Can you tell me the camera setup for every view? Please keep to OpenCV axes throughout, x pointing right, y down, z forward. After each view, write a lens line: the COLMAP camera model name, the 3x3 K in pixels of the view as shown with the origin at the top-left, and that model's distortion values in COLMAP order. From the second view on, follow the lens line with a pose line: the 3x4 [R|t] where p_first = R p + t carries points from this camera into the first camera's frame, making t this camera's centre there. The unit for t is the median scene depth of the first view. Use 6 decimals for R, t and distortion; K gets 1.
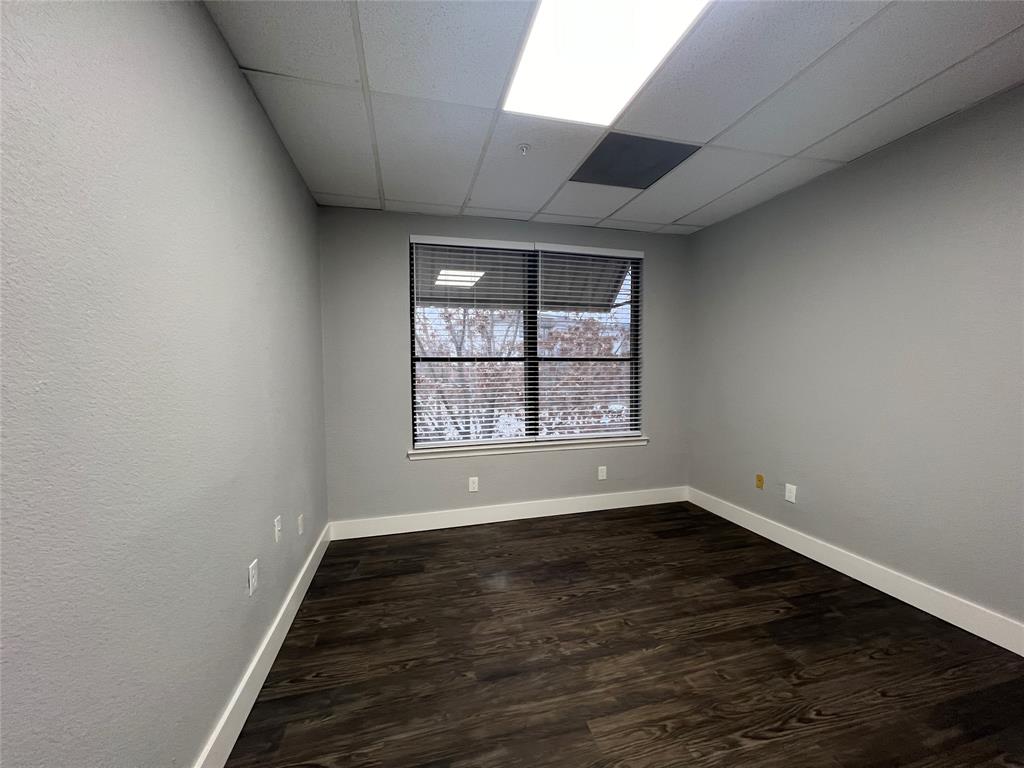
lens RADIAL K [[408.1, 0, 515.0], [0, 408.1, 385.5], [0, 0, 1]] dist [-0.001890, 0.000066]
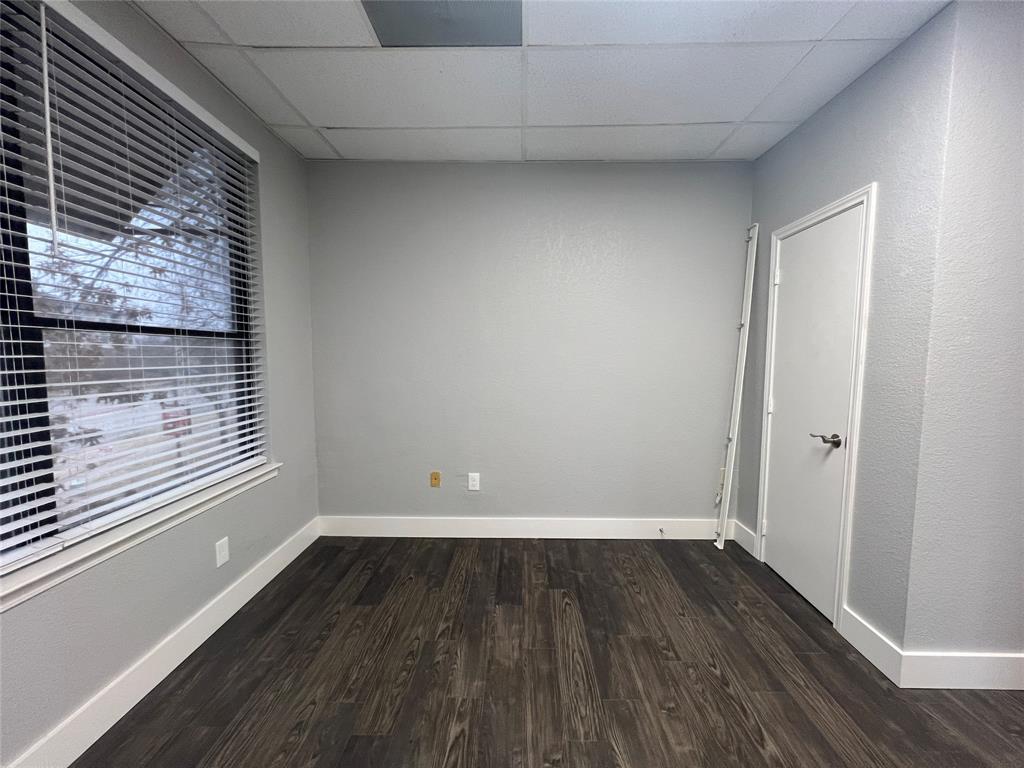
lens RADIAL K [[408.1, 0, 515.0], [0, 408.1, 385.5], [0, 0, 1]] dist [-0.001890, 0.000066]
pose [[0.275256, -0.066502, 0.959068, -0.197465], [0.035724, 0.997623, 0.058923, -0.017174], [-0.960707, 0.018042, 0.276977, 0.579016]]
